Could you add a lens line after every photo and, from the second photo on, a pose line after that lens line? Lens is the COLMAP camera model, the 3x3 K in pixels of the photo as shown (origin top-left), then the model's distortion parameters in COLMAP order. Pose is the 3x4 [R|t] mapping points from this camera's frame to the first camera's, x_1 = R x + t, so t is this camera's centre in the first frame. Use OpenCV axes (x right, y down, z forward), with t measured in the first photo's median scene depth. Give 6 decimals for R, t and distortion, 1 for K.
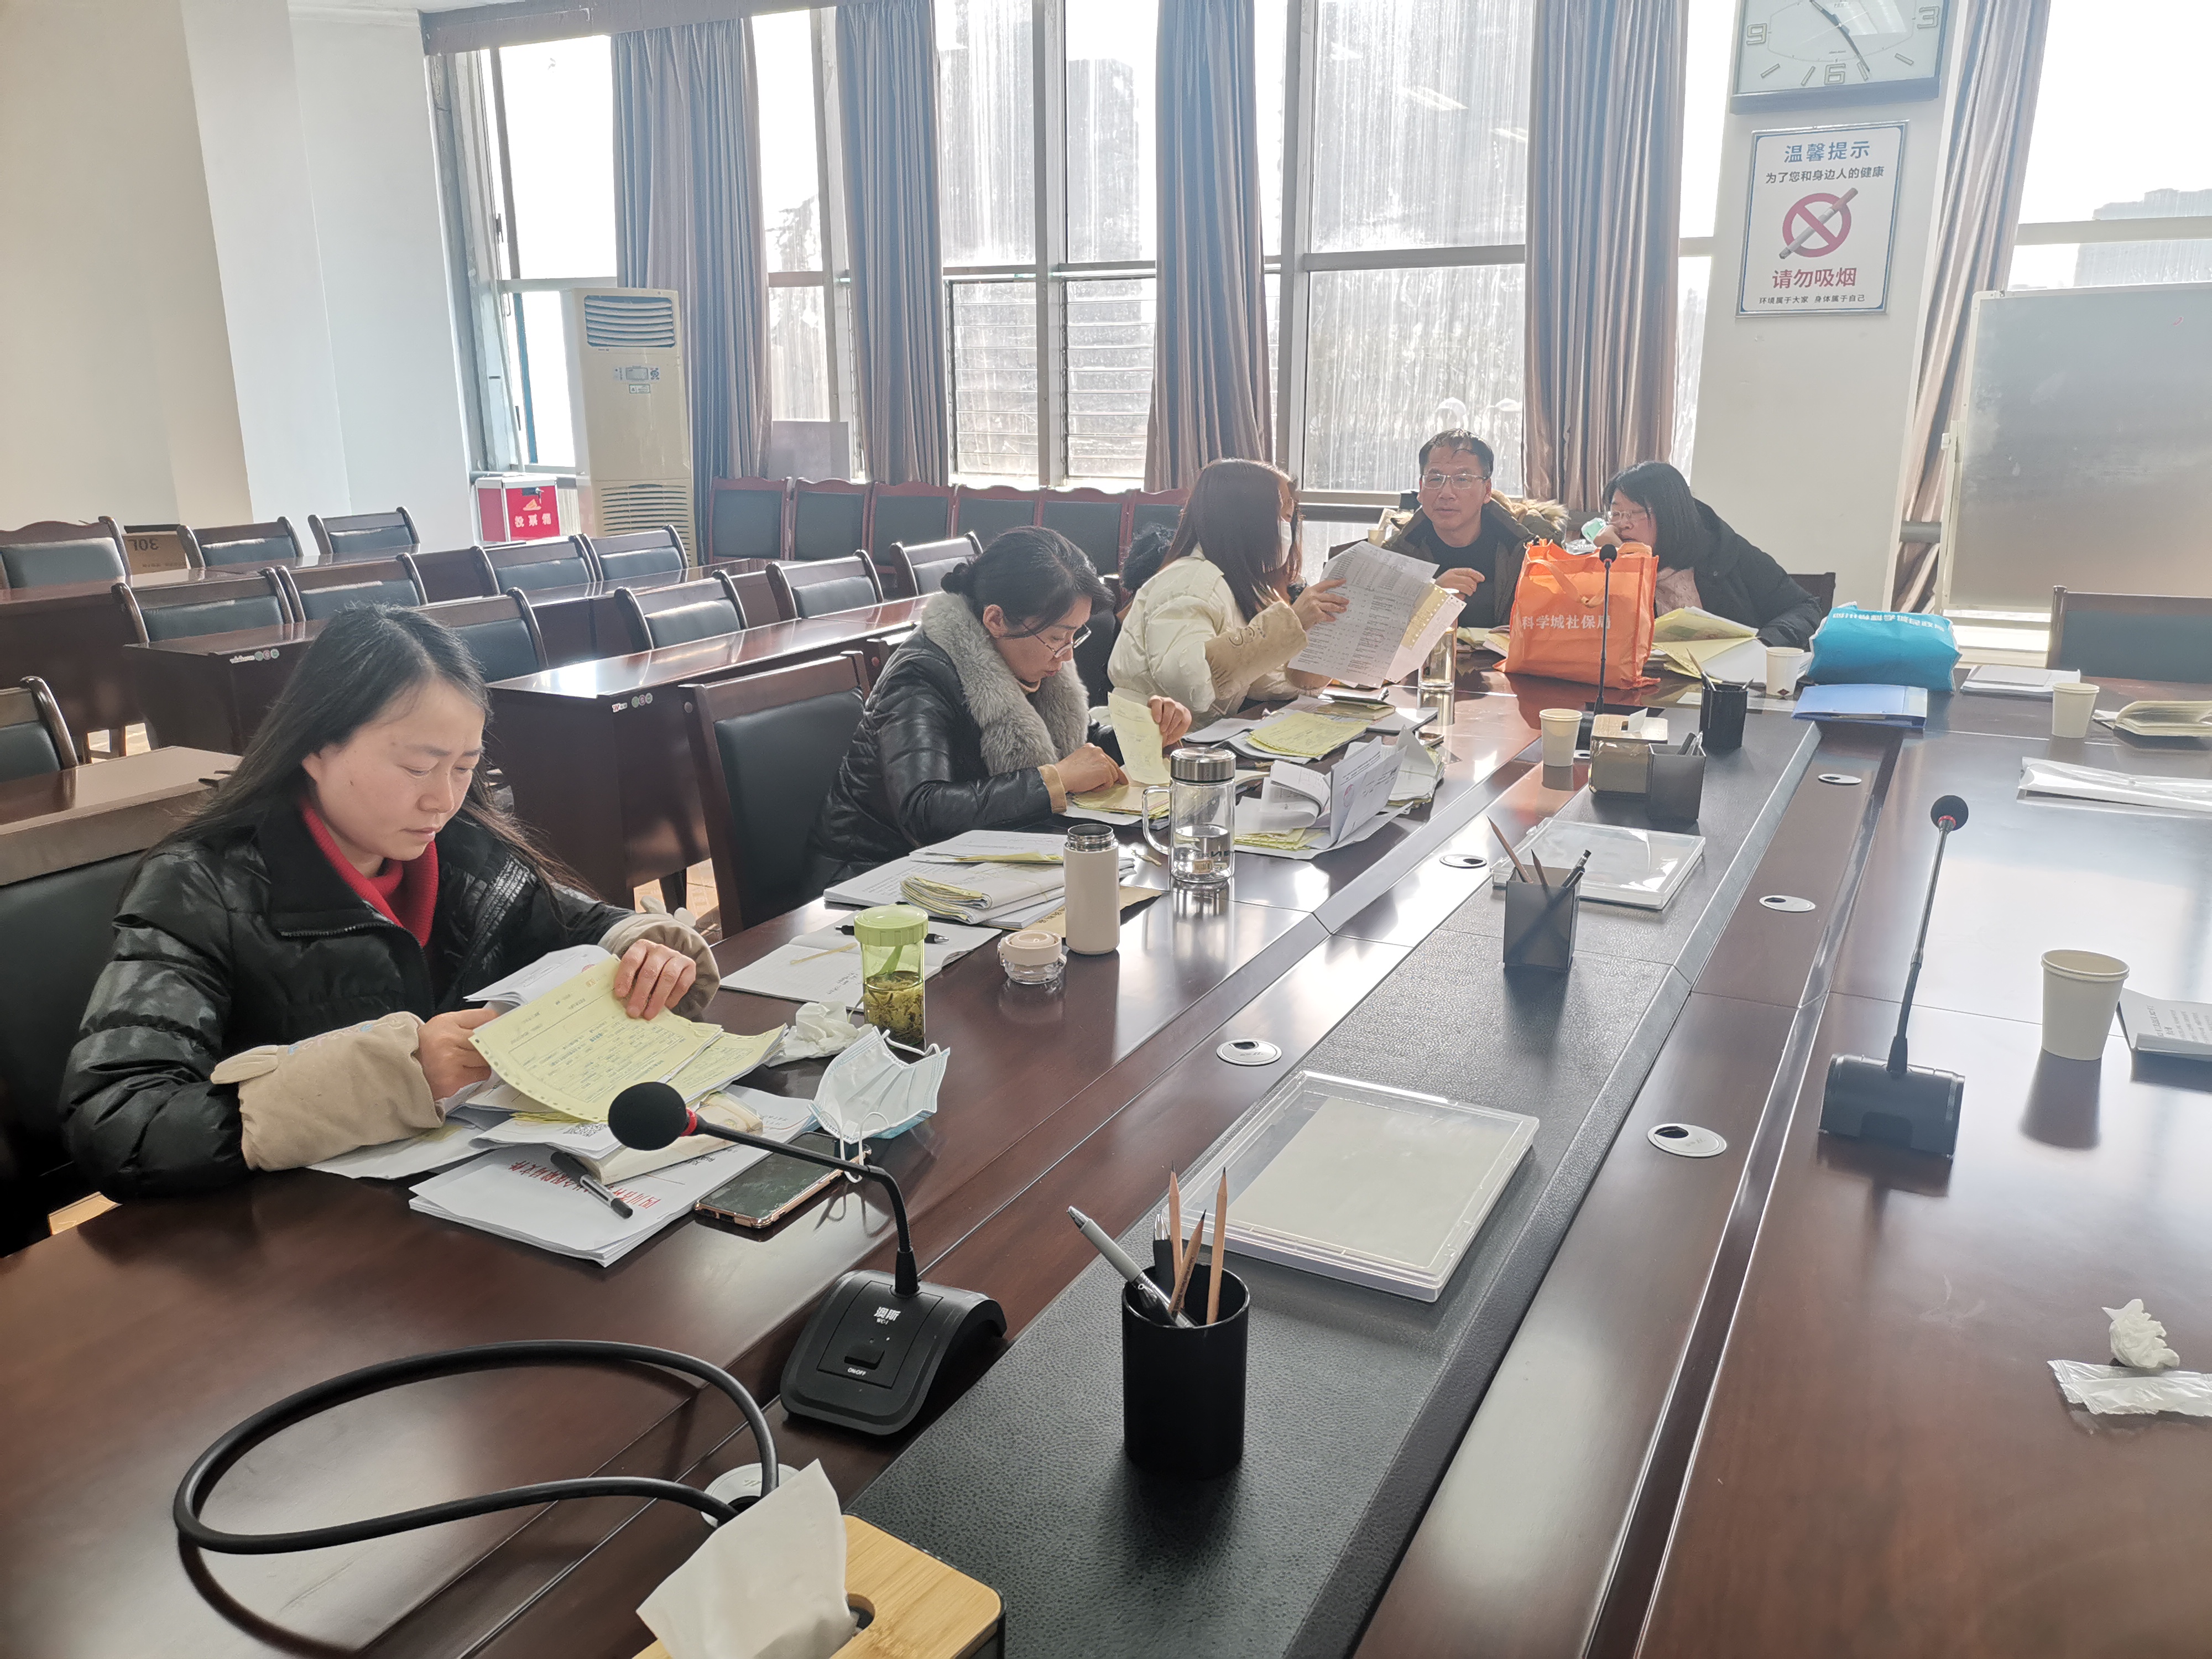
lens RADIAL K [[1656.4, 0, 1106.0], [0, 1656.4, 829.7], [0, 0, 1]] dist [0.004361, -0.003690]
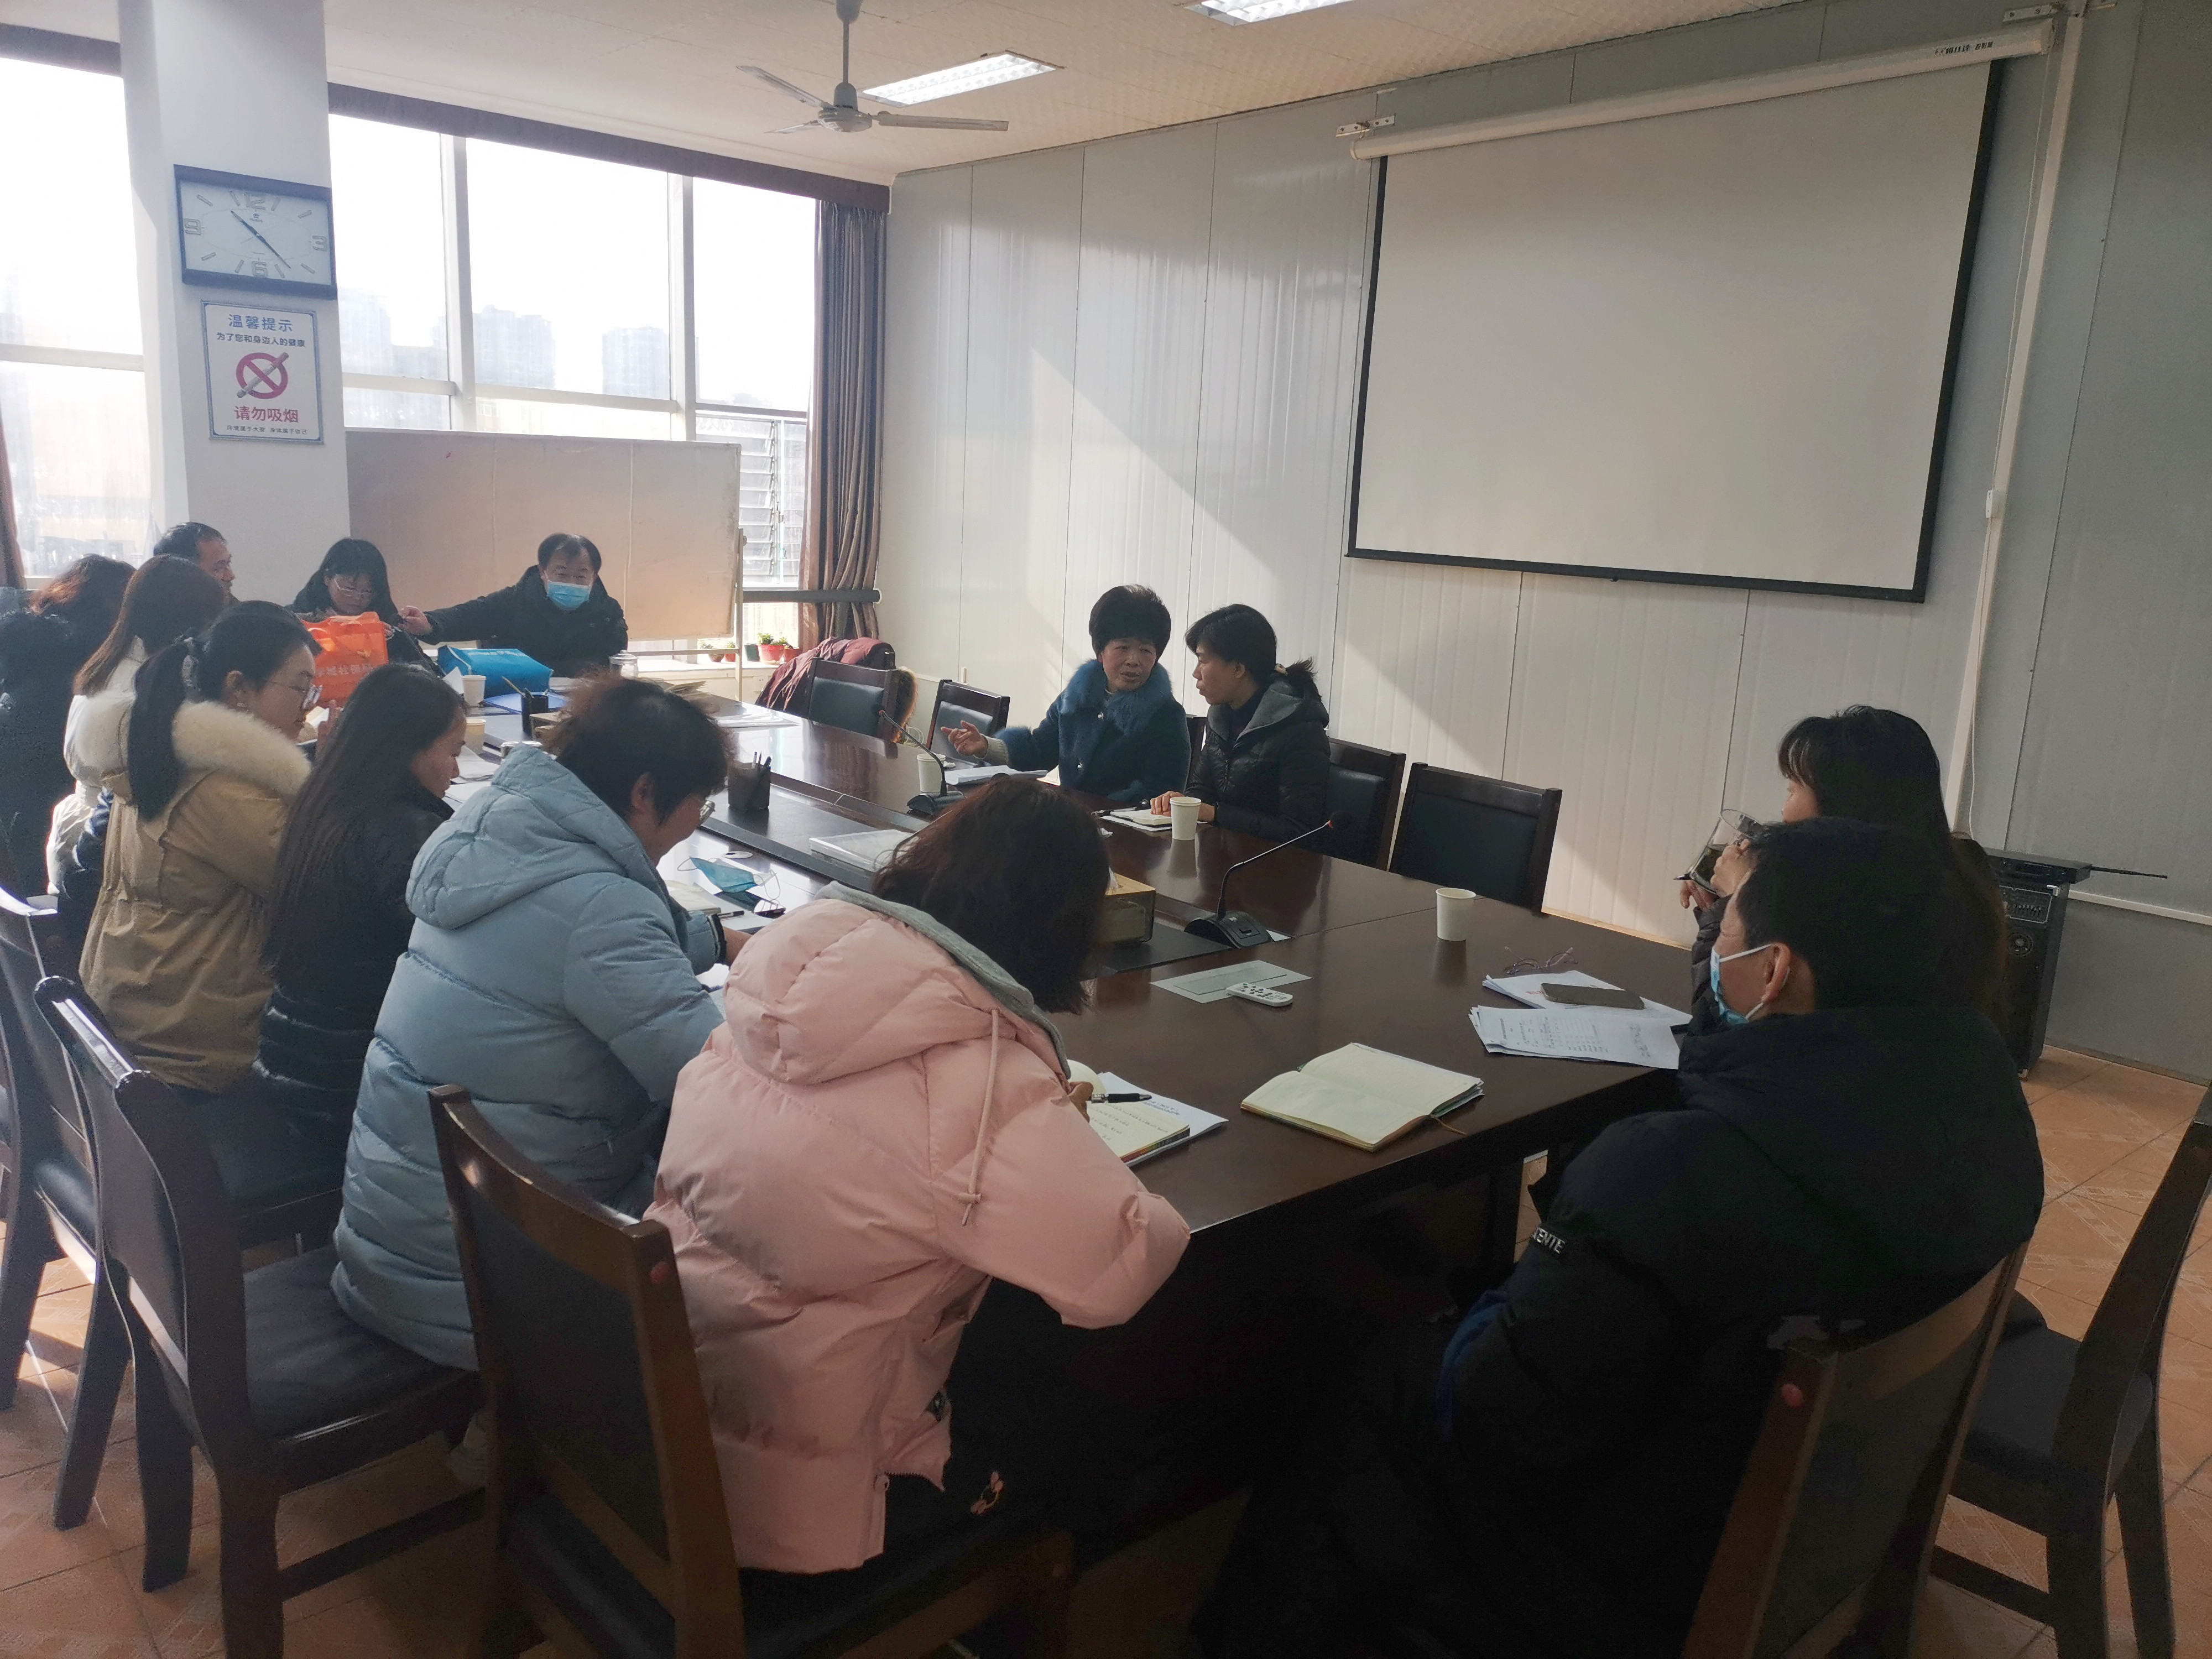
lens RADIAL K [[1656.4, 0, 1104.3], [0, 1656.4, 830.5], [0, 0, 1]] dist [0.004361, -0.003690]
pose [[0.339747, -0.171814, 0.924690, -0.654645], [0.198004, 0.974204, 0.108264, -0.013721], [-0.919438, 0.146310, 0.365003, -0.071402]]
